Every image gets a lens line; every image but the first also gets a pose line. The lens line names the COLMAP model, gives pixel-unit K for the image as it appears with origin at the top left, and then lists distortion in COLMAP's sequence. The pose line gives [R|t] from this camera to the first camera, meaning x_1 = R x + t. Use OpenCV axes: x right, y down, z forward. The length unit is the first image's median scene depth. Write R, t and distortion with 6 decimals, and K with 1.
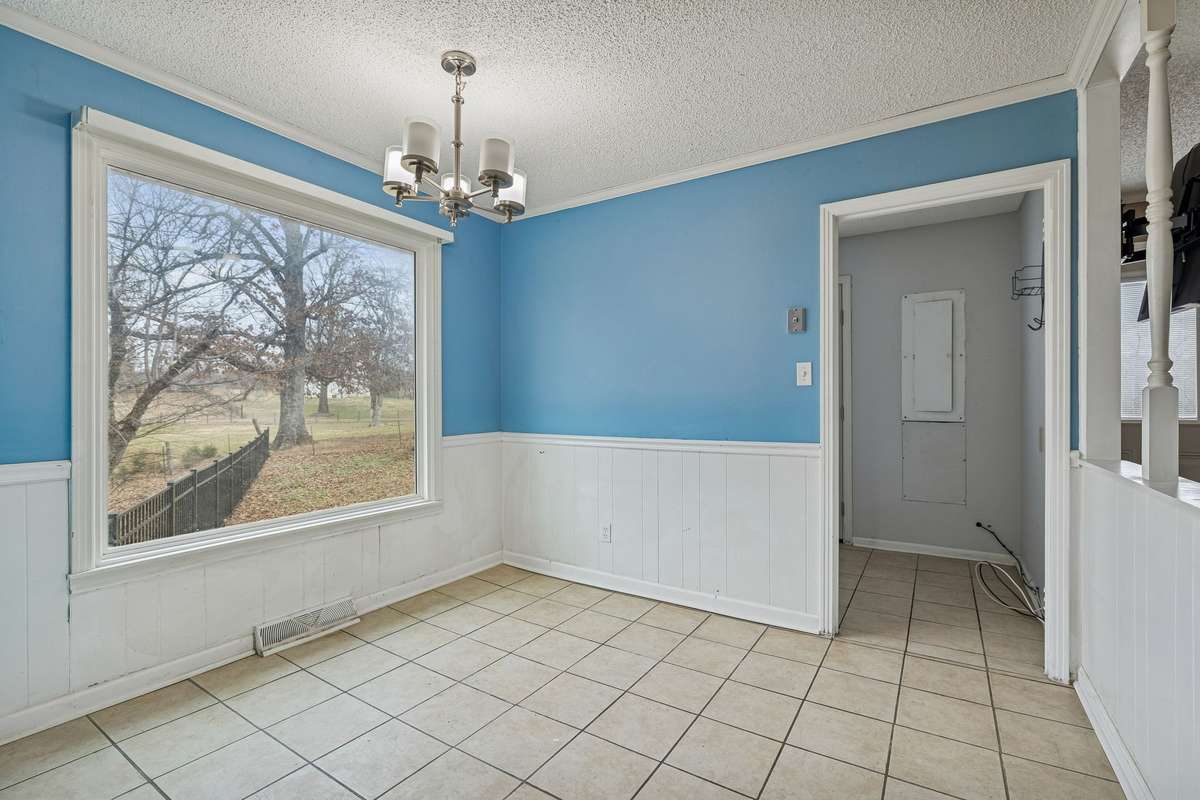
lens RADIAL K [[532.4, 0, 605.2], [0, 532.4, 404.6], [0, 0, 1]] dist [-0.001640, -0.000031]
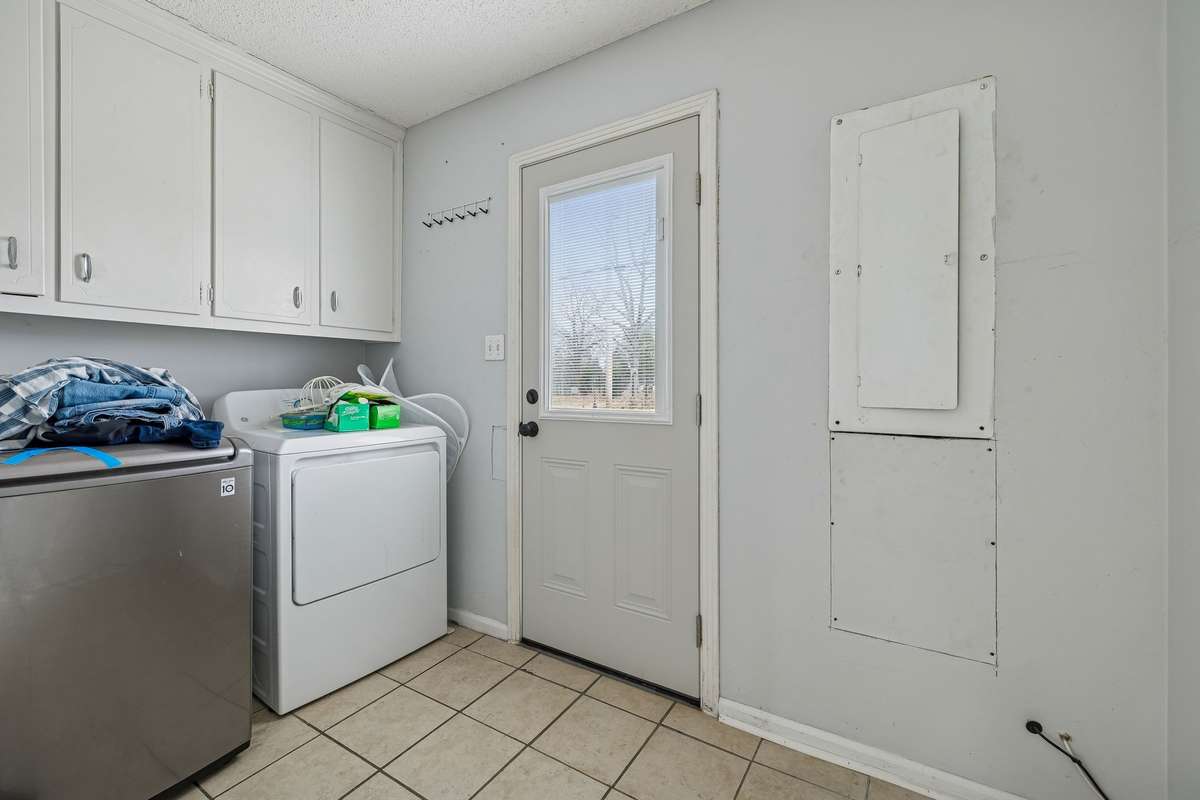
lens RADIAL K [[507.7, 0, 594.7], [0, 507.7, 388.3], [0, 0, 1]] dist [0.000784, -0.000018]
pose [[0.999828, 0.002169, -0.018407, 0.481346], [-0.002131, 0.999996, 0.002058, -0.002555], [0.018411, -0.002019, 0.999828, 0.761667]]
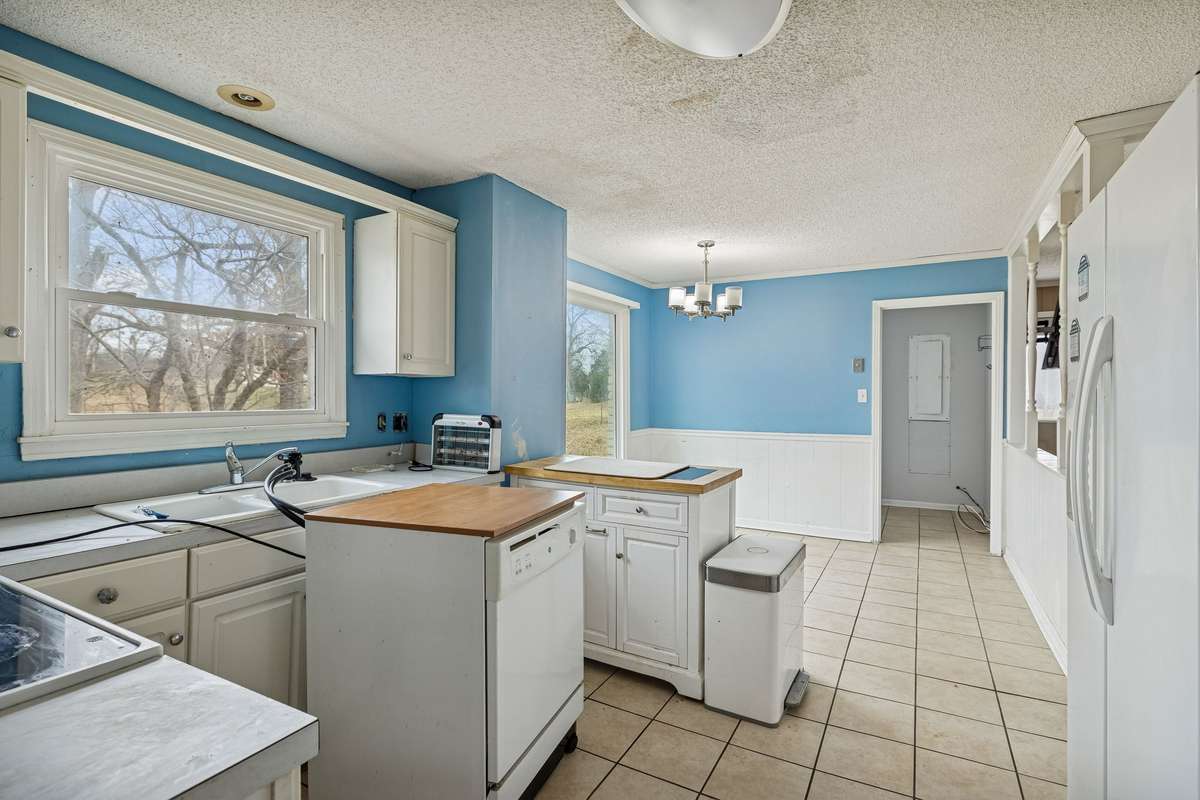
lens RADIAL K [[572.8, 0, 599.4], [0, 572.8, 399.2], [0, 0, 1]] dist [-0.002024, -0.000417]
pose [[0.998646, 0.000959, 0.052020, -0.490126], [-0.001521, 0.999941, 0.010754, -0.054657], [-0.052007, -0.010819, 0.998588, -0.696786]]
